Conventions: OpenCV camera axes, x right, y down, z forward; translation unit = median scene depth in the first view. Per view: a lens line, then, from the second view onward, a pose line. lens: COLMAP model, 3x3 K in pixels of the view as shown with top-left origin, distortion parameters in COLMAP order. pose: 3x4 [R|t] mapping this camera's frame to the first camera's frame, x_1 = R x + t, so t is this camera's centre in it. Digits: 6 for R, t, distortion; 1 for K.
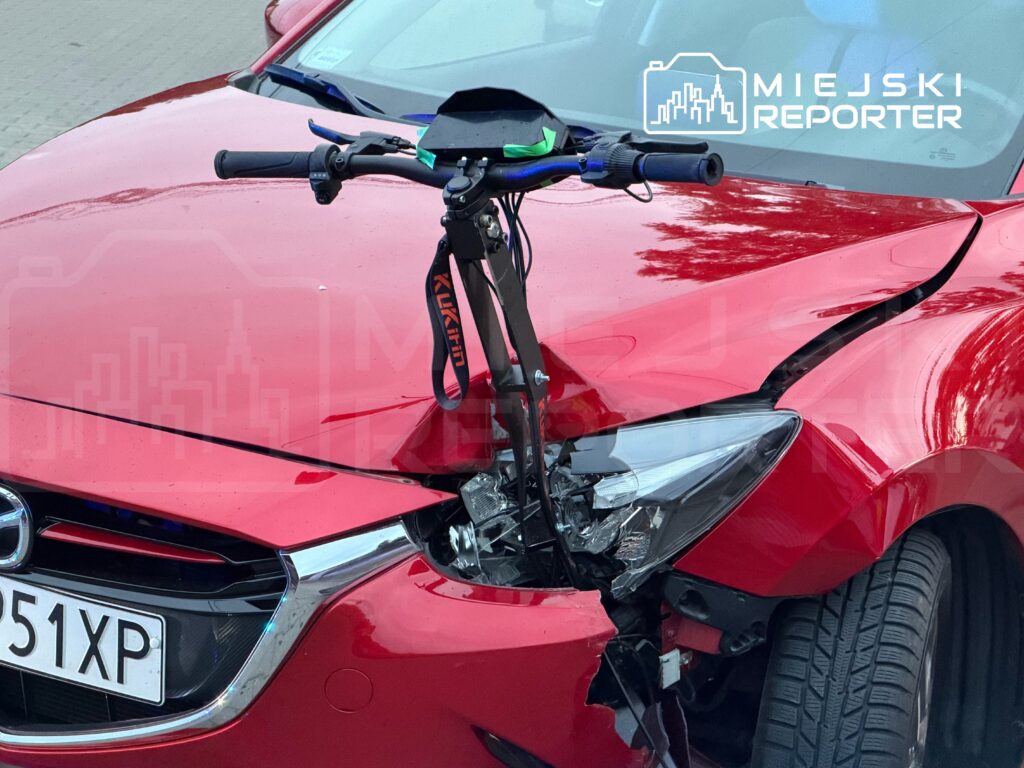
lens RADIAL K [[3466.2, 0, 512.9], [0, 3466.2, 384.2], [0, 0, 1]] dist [0.208742, 0.000000]
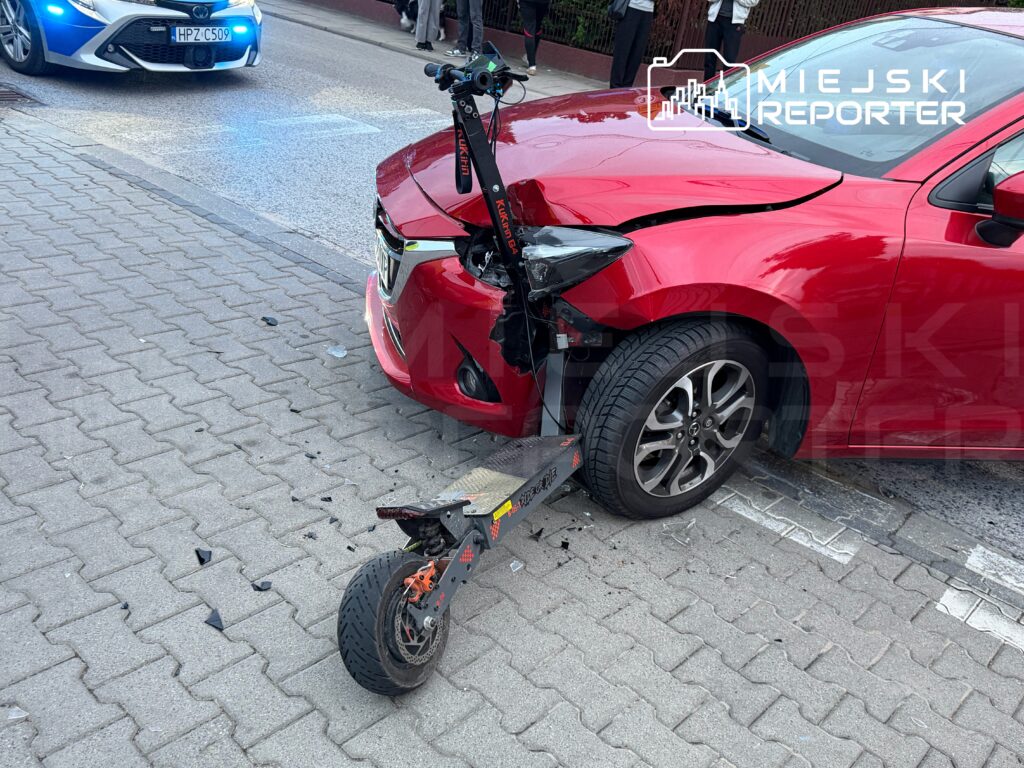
lens RADIAL K [[917.1, 0, 494.8], [0, 917.1, 385.1], [0, 0, 1]] dist [0.091435, -0.155358]
pose [[0.720278, 0.336406, -0.606655, 0.386820], [-0.224758, 0.940538, 0.254699, -0.032391], [0.656265, -0.047104, 0.753059, 0.534394]]
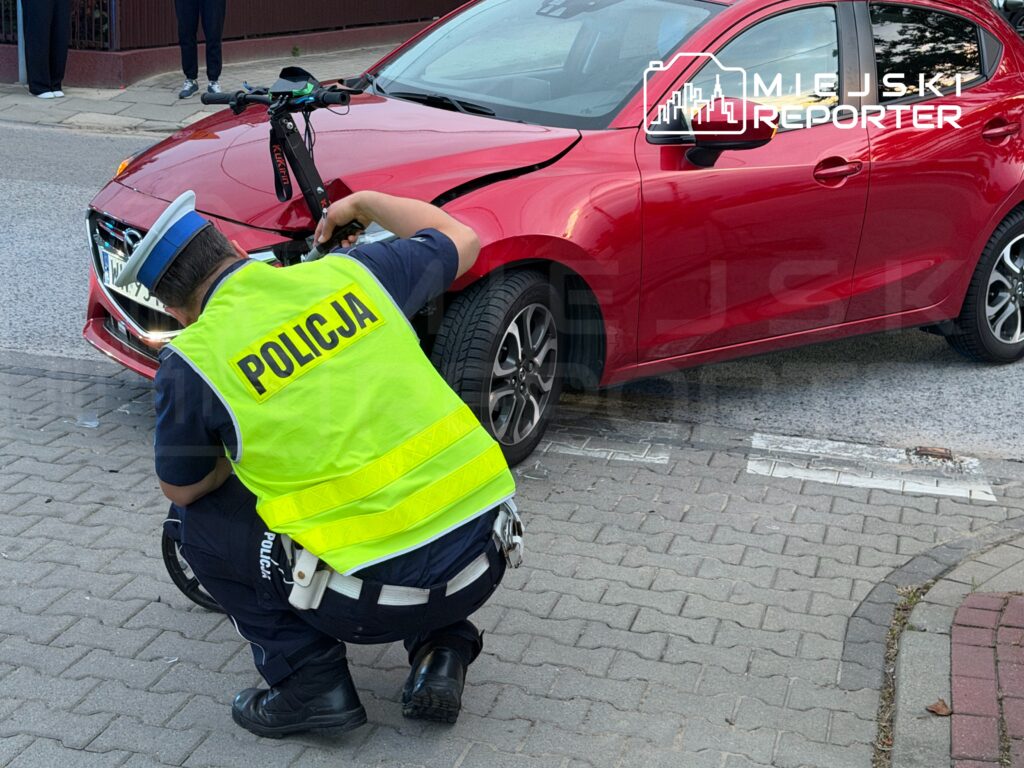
lens RADIAL K [[1681.7, 0, 516.2], [0, 1681.7, 389.6], [0, 0, 1]] dist [0.194391, 0.000000]
pose [[0.965039, 0.057759, -0.255665, 0.430217], [-0.039255, 0.996266, 0.076900, 0.038437], [0.259152, -0.064176, 0.963702, -0.099693]]
